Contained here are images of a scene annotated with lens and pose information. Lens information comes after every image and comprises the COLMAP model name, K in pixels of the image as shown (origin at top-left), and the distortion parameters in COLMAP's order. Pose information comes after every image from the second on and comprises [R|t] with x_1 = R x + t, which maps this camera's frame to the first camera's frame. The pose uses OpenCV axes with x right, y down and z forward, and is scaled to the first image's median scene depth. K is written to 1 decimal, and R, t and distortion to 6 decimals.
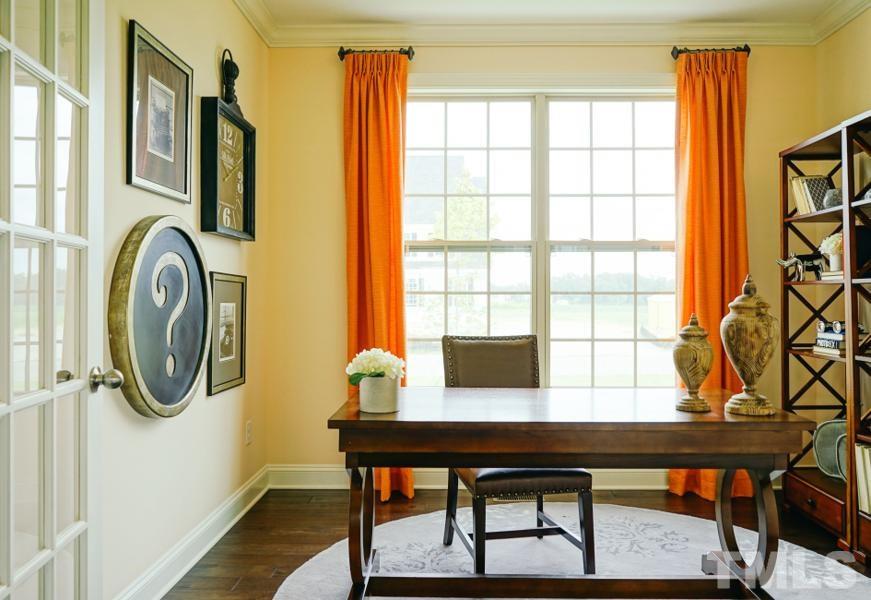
lens RADIAL K [[712.2, 0, 435.5], [0, 712.2, 300.0], [0, 0, 1]] dist [-0.014551, 0.000478]
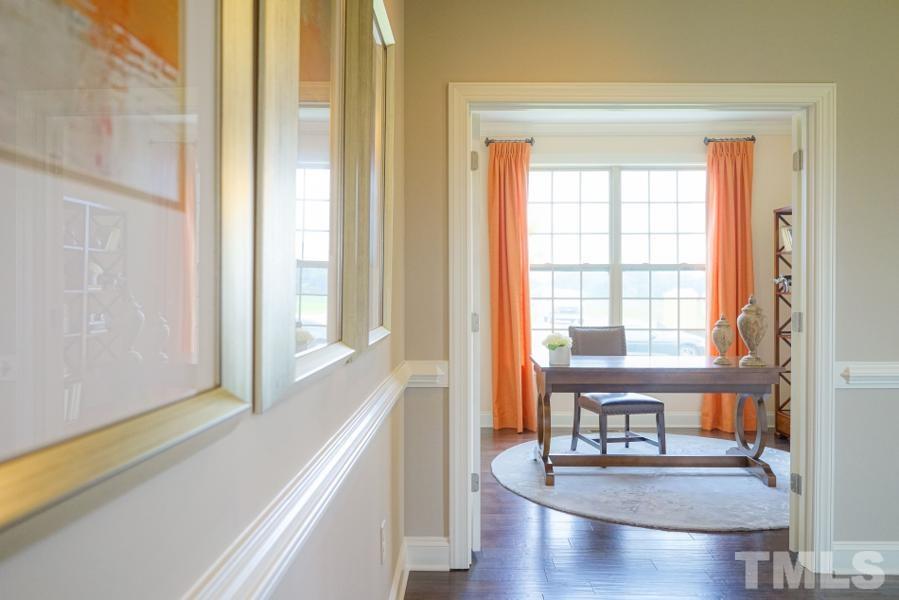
lens RADIAL K [[687.4, 0, 449.5], [0, 687.4, 300.0], [0, 0, 1]] dist [-0.000401, -0.004160]
pose [[0.999968, -0.000936, -0.007972, -0.204498], [0.000993, 0.999974, 0.007192, -0.018156], [0.007965, -0.007199, 0.999942, -0.488362]]
